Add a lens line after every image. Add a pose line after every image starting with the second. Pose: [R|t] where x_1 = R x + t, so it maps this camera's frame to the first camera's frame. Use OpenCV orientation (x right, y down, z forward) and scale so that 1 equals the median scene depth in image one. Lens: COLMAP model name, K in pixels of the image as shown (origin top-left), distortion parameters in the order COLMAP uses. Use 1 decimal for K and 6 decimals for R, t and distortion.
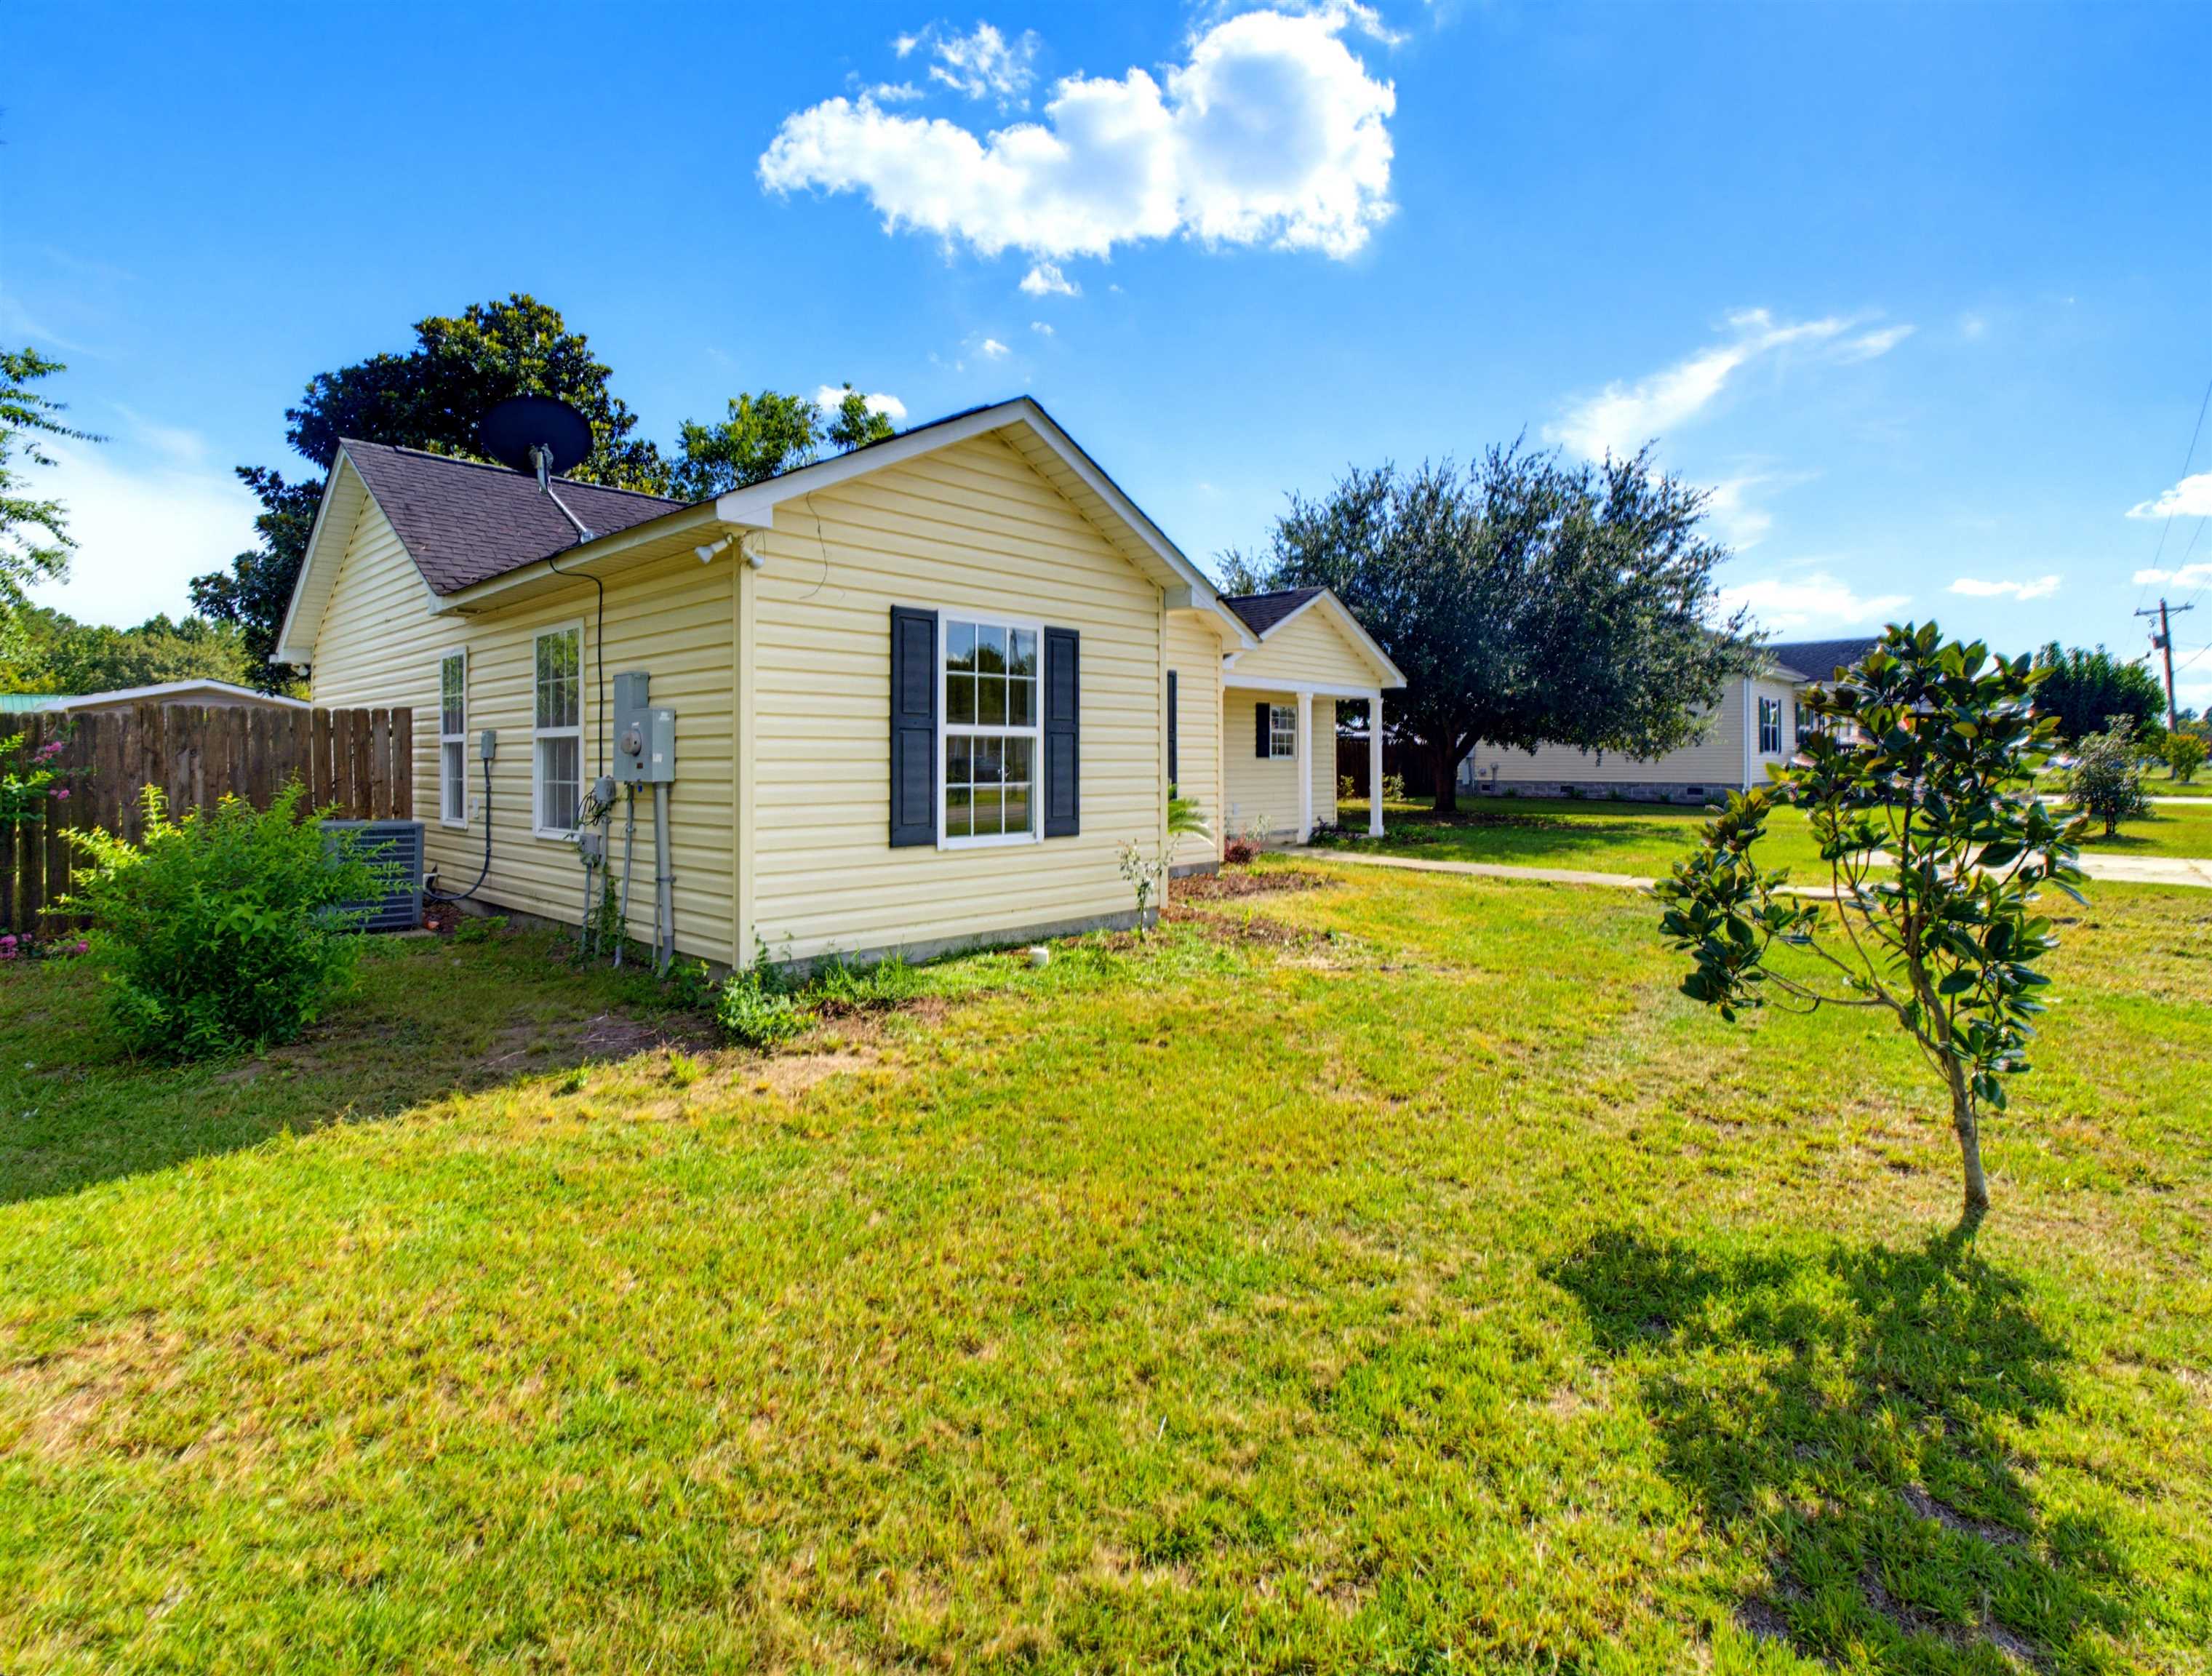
lens RADIAL K [[1074.9, 0, 1092.9], [0, 1074.9, 829.7], [0, 0, 1]] dist [0.002853, -0.000174]
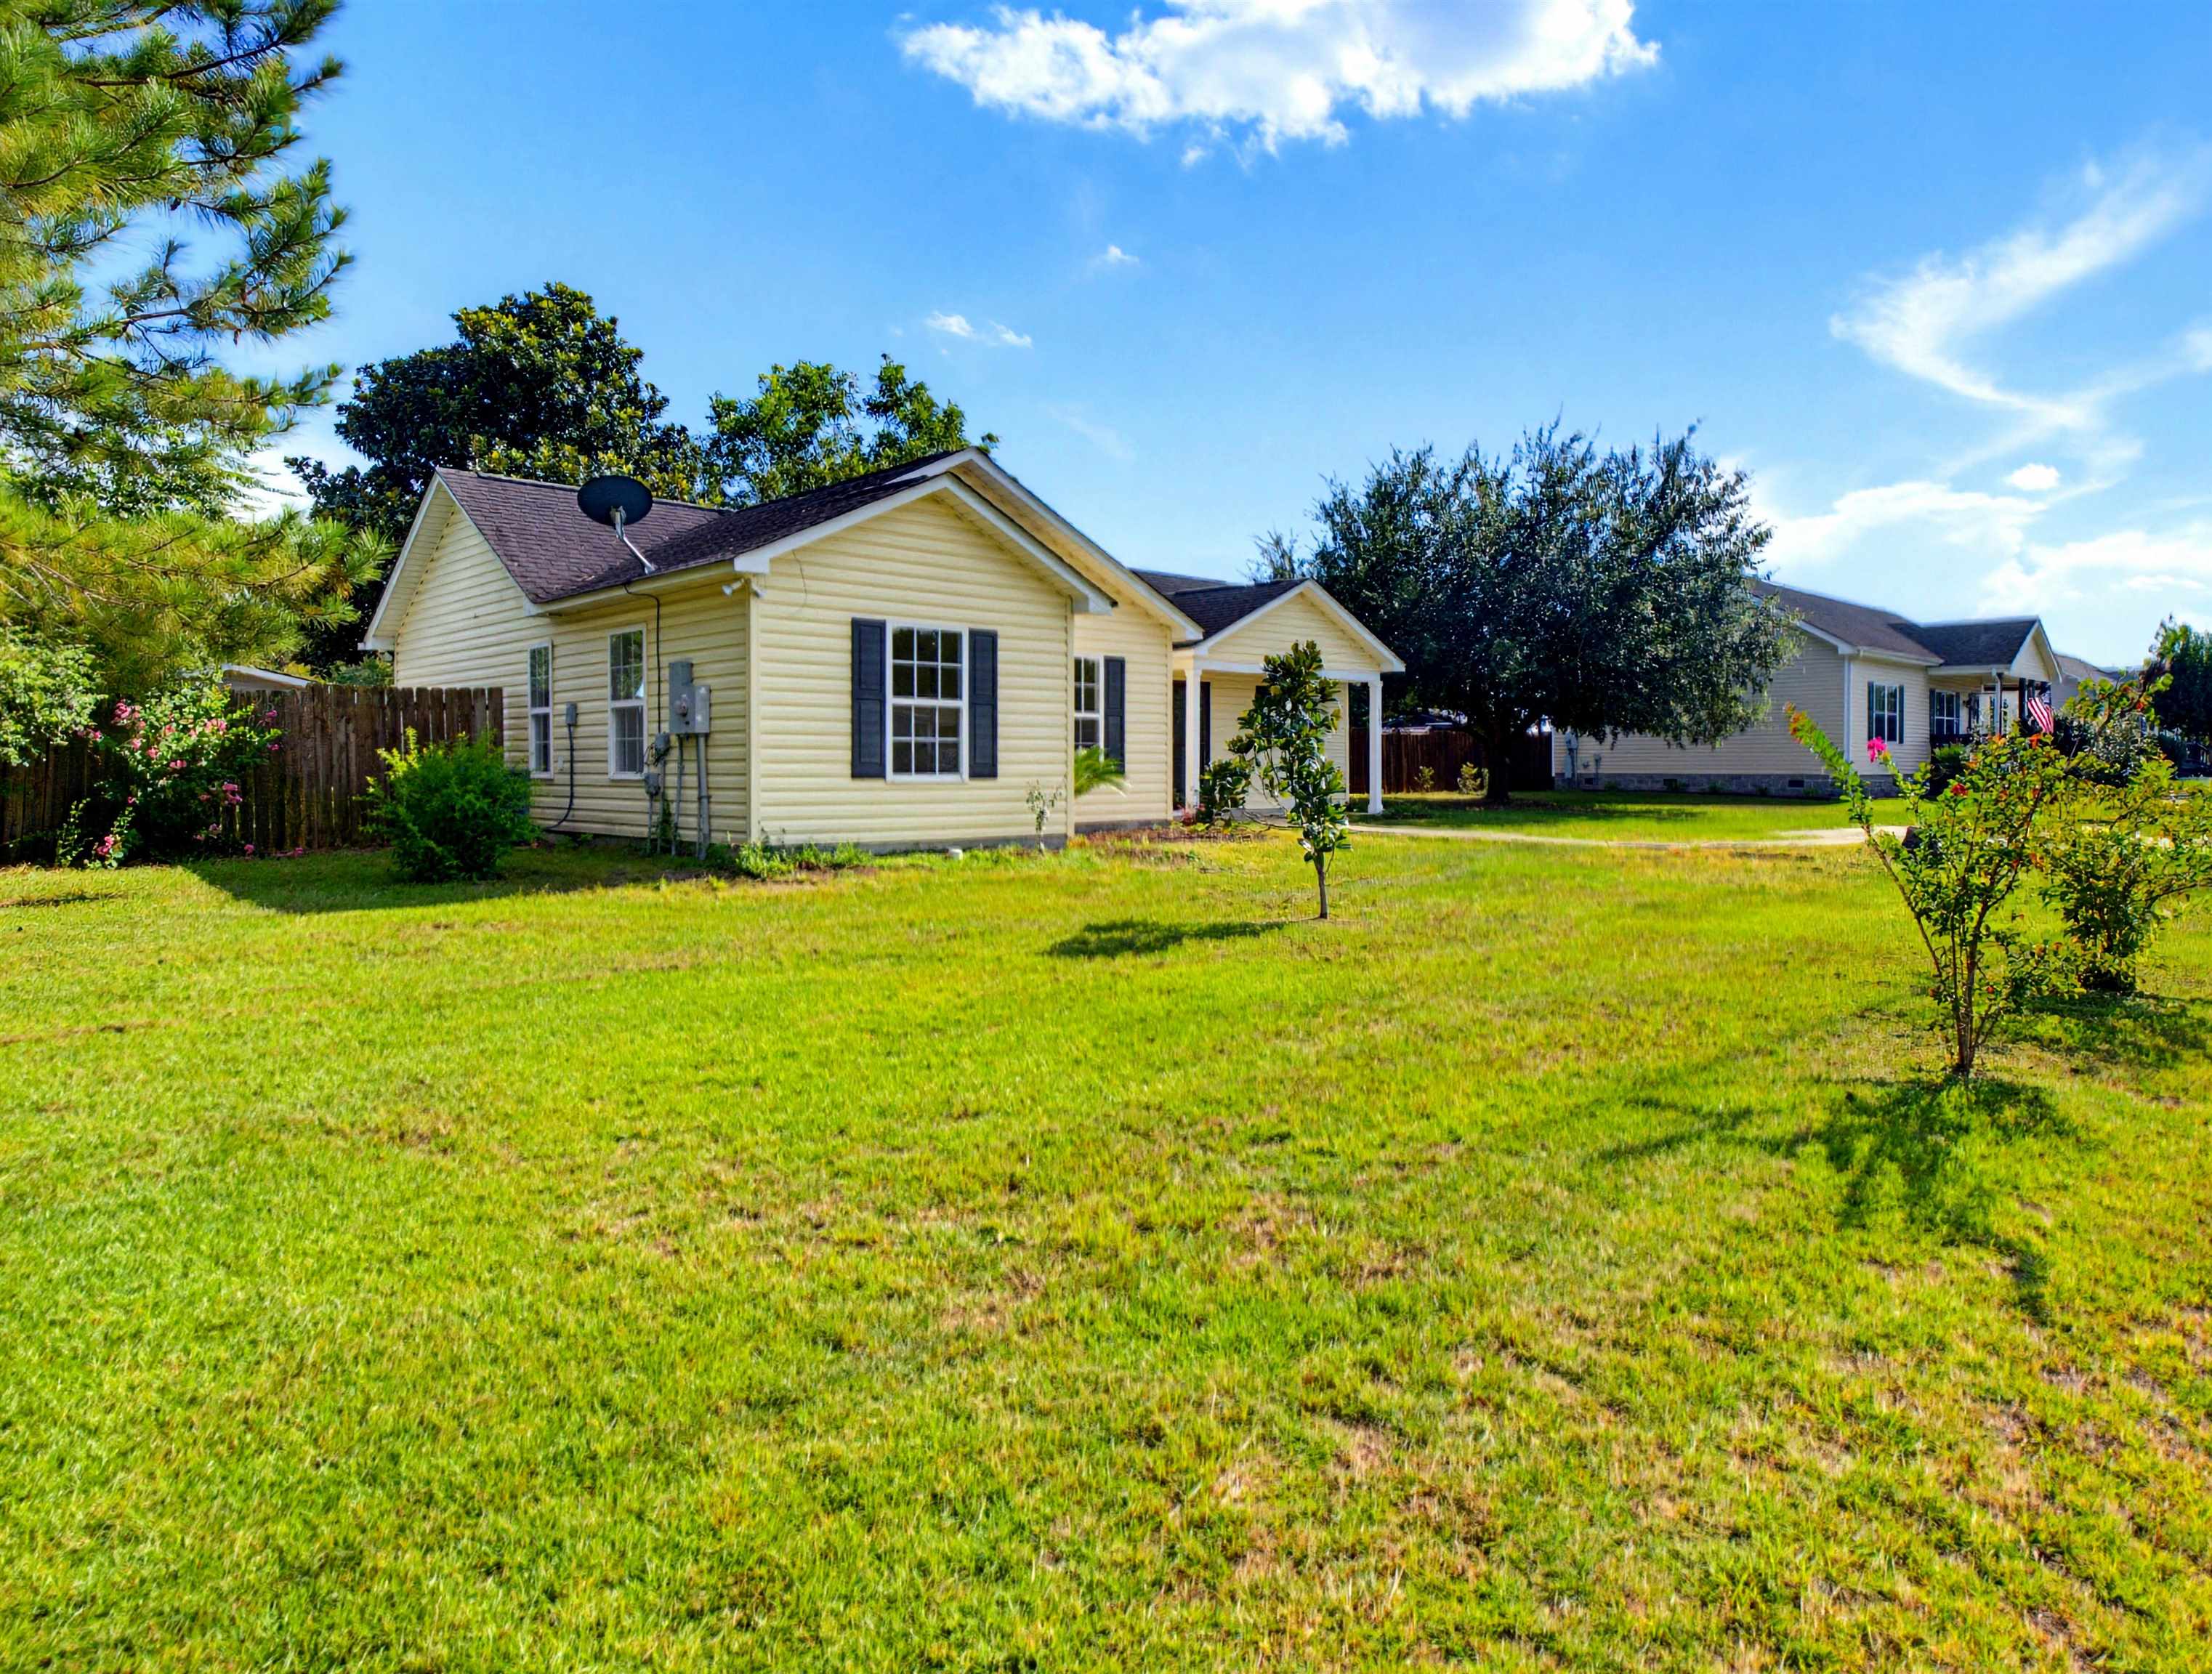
lens RADIAL K [[1074.8, 0, 1117.2], [0, 1074.8, 841.6], [0, 0, 1]] dist [0.002853, -0.000174]
pose [[0.999965, 0.002639, -0.007884, 0.163681], [-0.002441, 0.999682, 0.025097, 0.055508], [0.007948, -0.025077, 0.999654, -0.425936]]
